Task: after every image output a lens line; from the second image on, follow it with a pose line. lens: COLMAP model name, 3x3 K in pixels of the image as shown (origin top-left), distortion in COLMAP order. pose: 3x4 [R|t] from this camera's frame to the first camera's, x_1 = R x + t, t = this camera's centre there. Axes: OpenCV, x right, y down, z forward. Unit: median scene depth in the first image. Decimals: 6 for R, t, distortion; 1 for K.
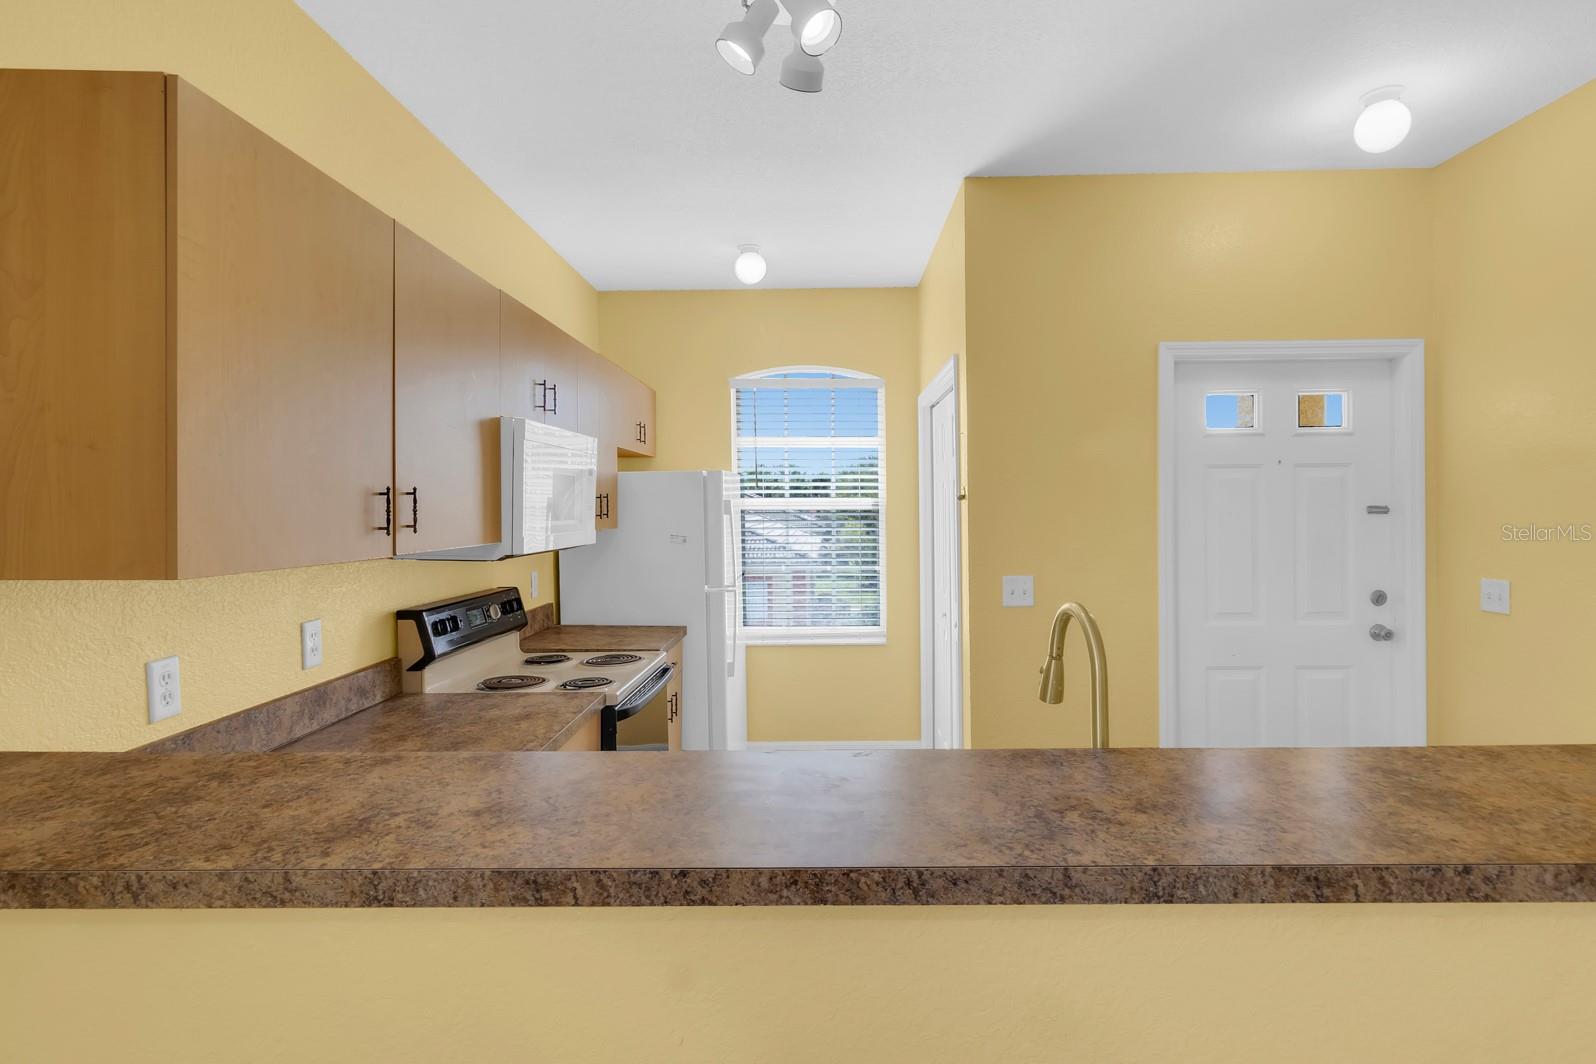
lens RADIAL K [[809.6, 0, 820.3], [0, 809.6, 511.4], [0, 0, 1]] dist [0.003286, 0.000843]
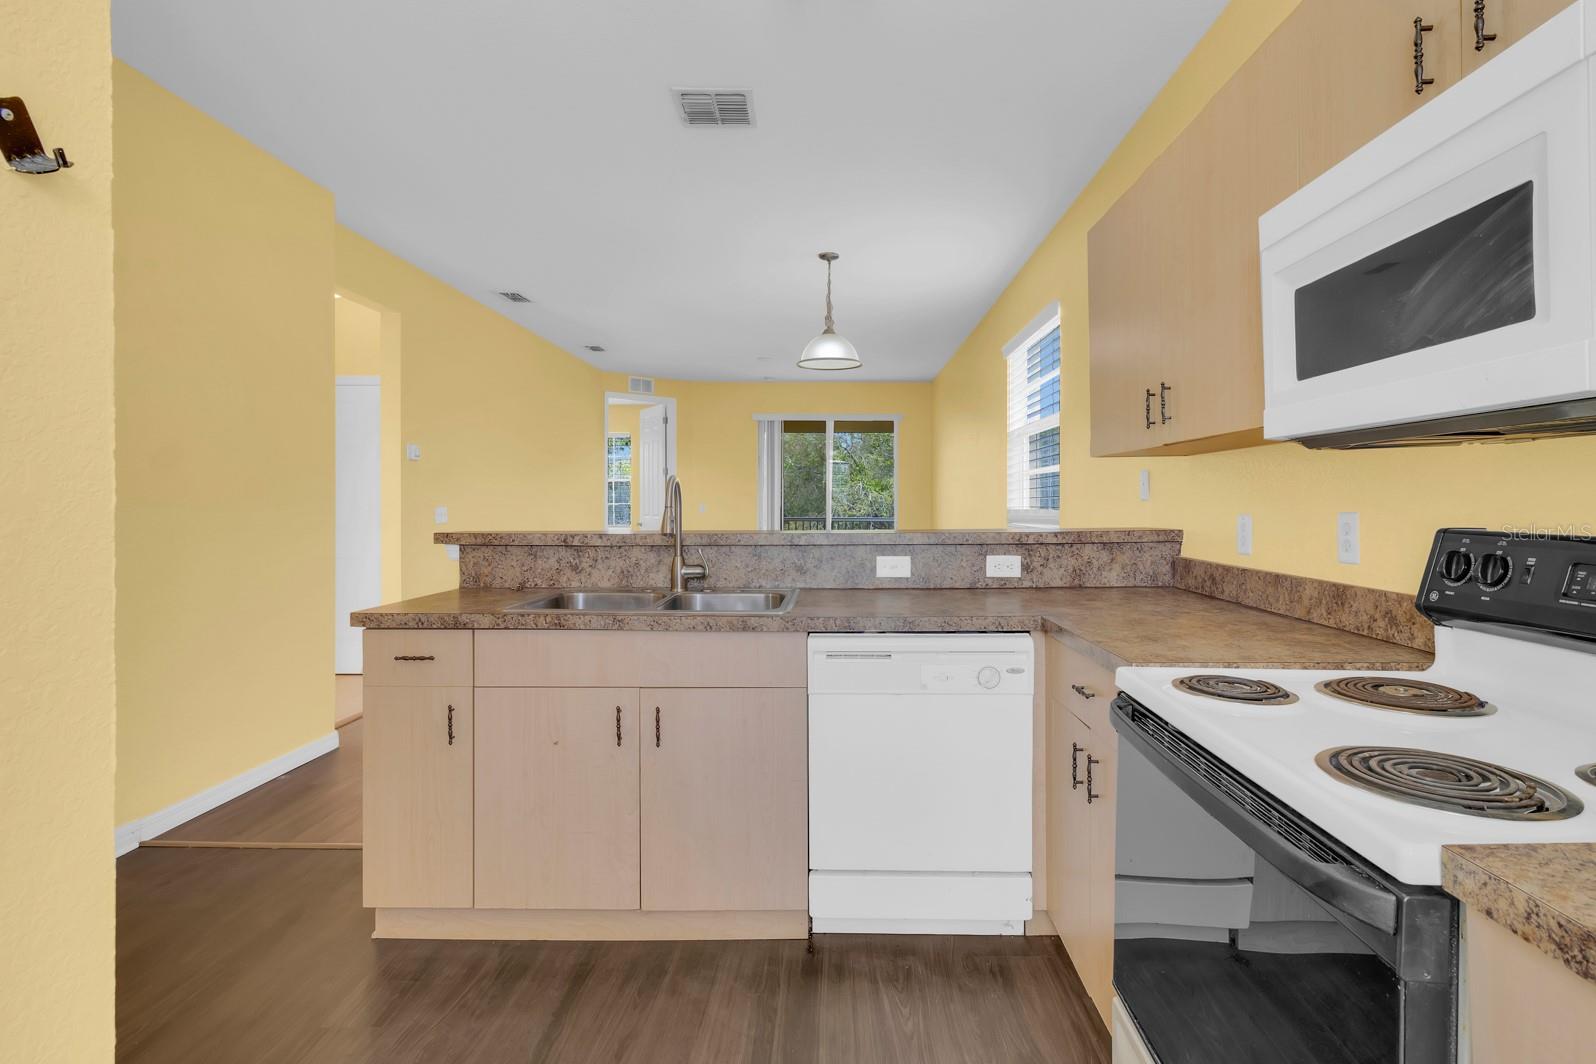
lens RADIAL K [[809.6, 0, 834.4], [0, 809.6, 498.3], [0, 0, 1]] dist [0.003286, 0.000843]
pose [[-0.999754, 0.011529, 0.018958, -0.045643], [0.011587, 0.999928, 0.002961, 0.072183], [-0.018922, 0.003180, -0.999816, 1.253470]]
